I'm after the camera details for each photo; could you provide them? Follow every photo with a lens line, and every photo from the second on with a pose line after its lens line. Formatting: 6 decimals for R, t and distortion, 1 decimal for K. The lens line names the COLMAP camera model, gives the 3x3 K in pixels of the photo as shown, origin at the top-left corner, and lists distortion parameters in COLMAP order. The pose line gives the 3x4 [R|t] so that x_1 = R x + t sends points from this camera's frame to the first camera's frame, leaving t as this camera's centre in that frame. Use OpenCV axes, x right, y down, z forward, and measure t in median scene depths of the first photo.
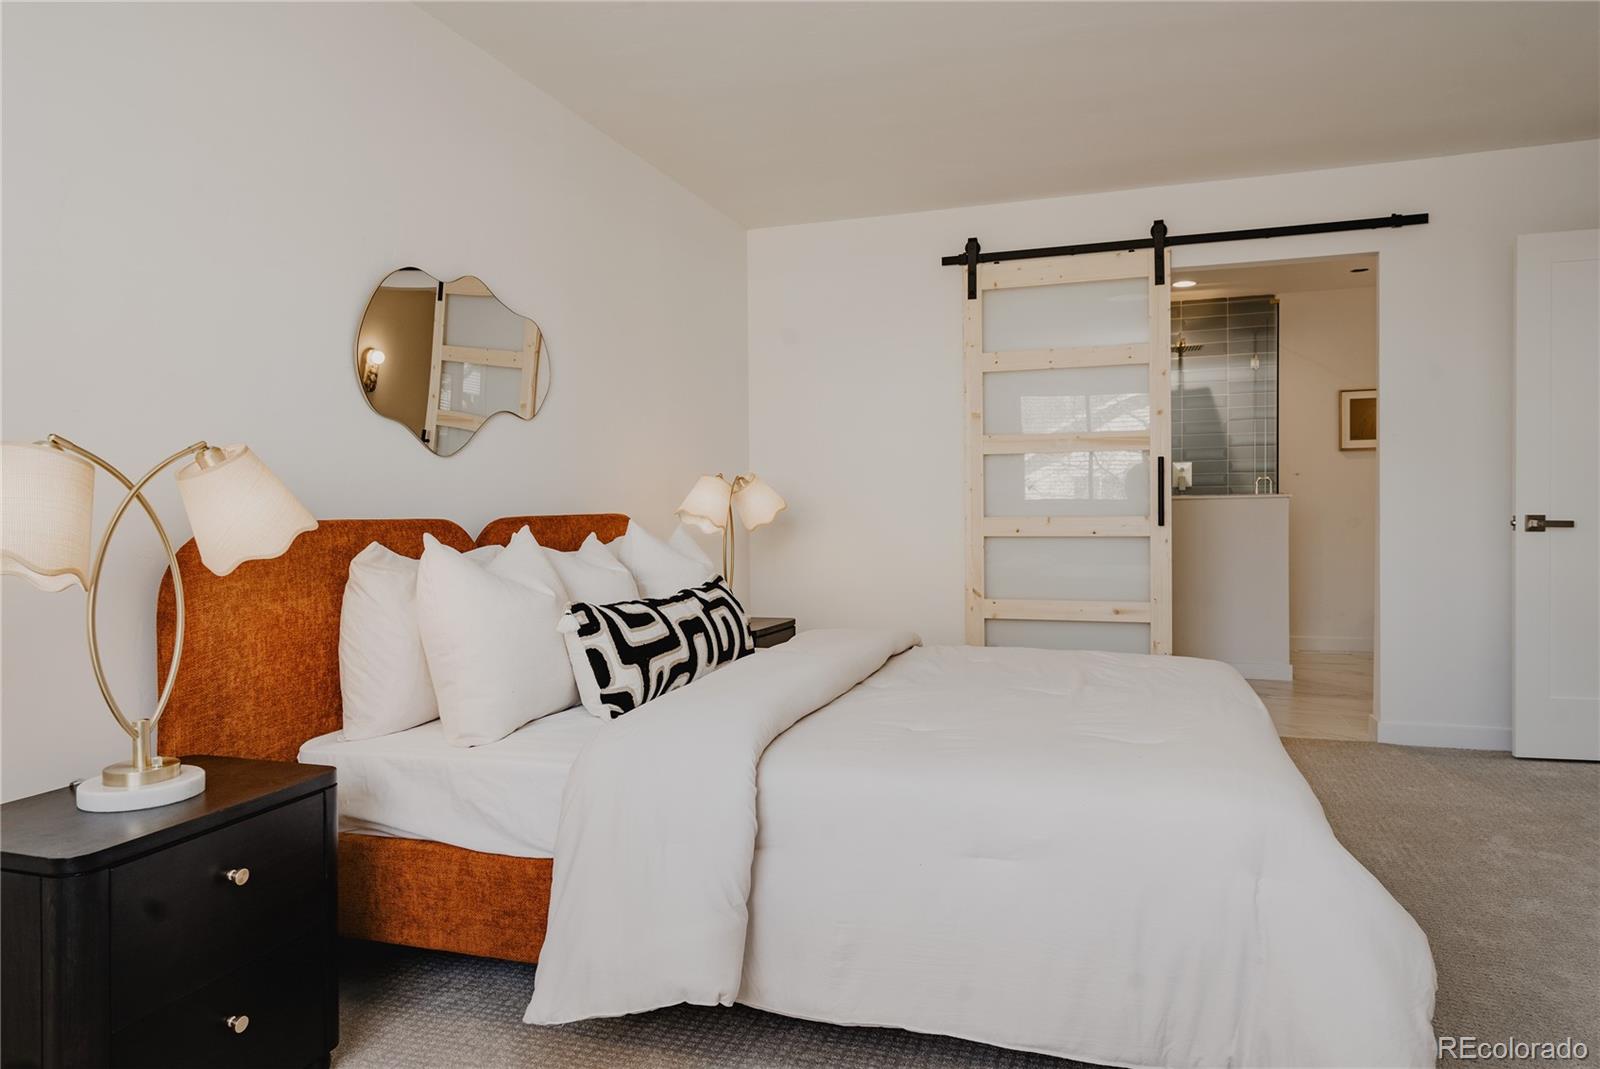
lens RADIAL K [[1014.4, 0, 800.0], [0, 1014.4, 534.5], [0, 0, 1]] dist [0.008676, 0.000237]
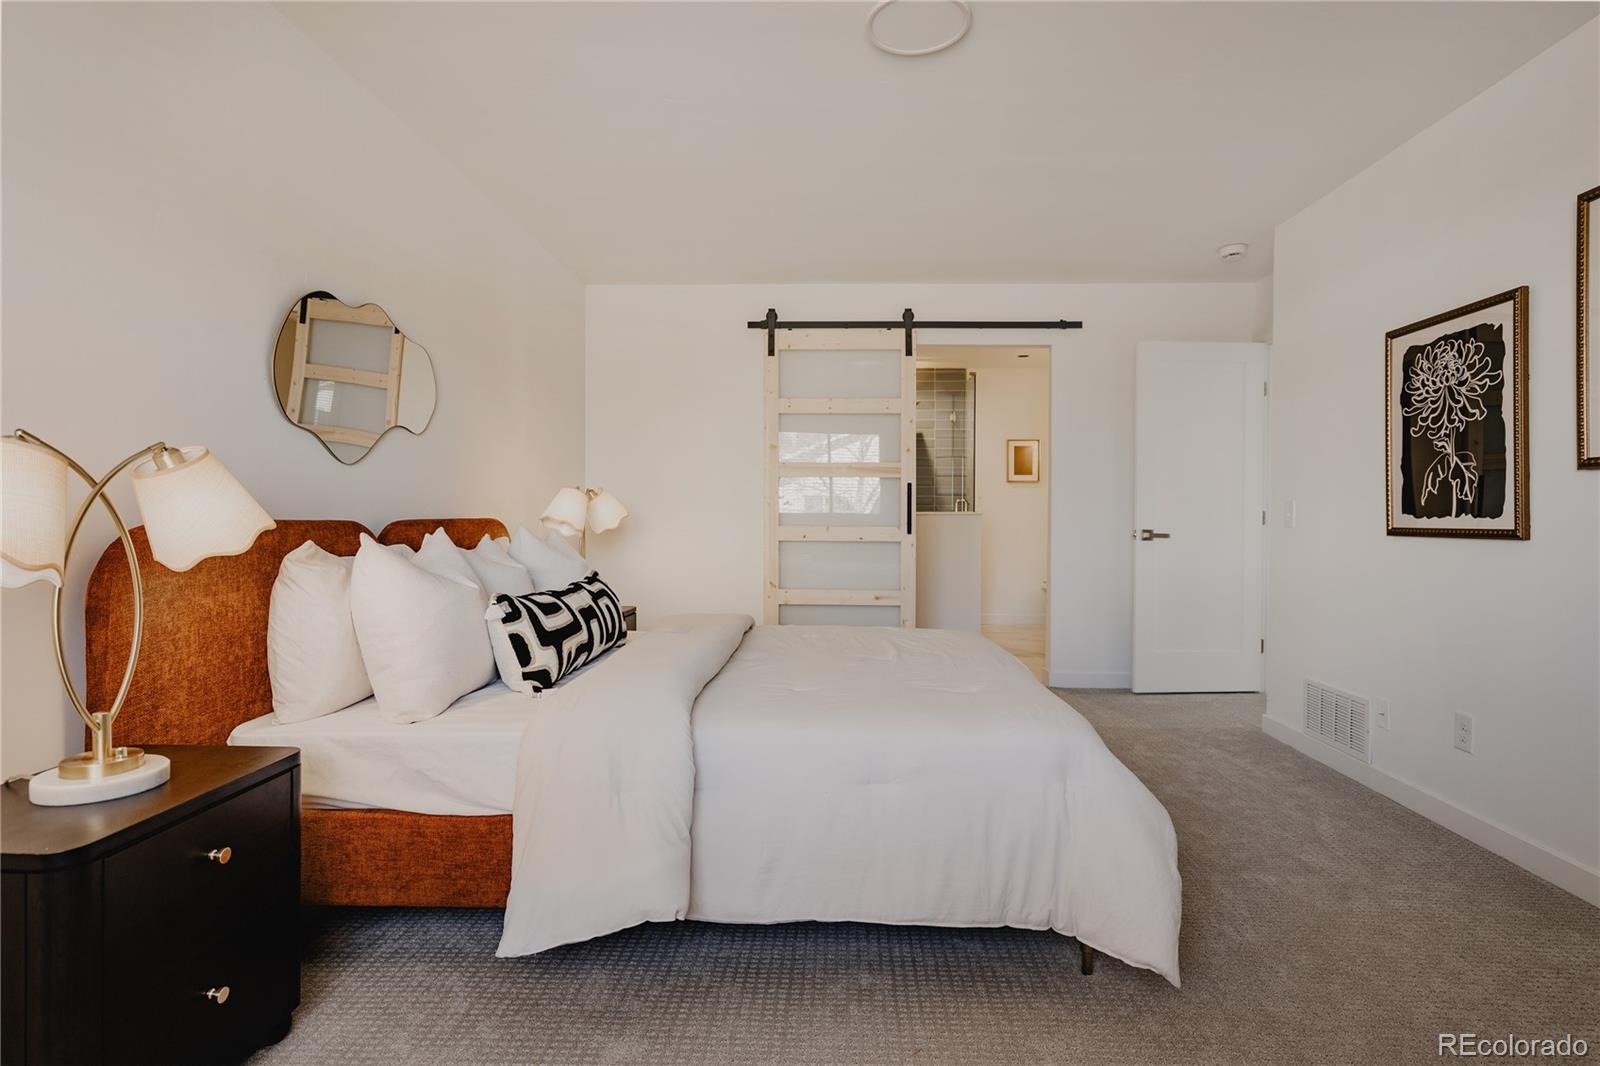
lens RADIAL K [[810.3, 0, 791.3], [0, 810.3, 537.0], [0, 0, 1]] dist [0.001014, 0.002163]
pose [[0.957604, 0.010060, 0.287912, -0.177868], [-0.009330, 0.999949, -0.003907, 0.002235], [-0.287936, 0.001056, 0.957649, 0.016815]]
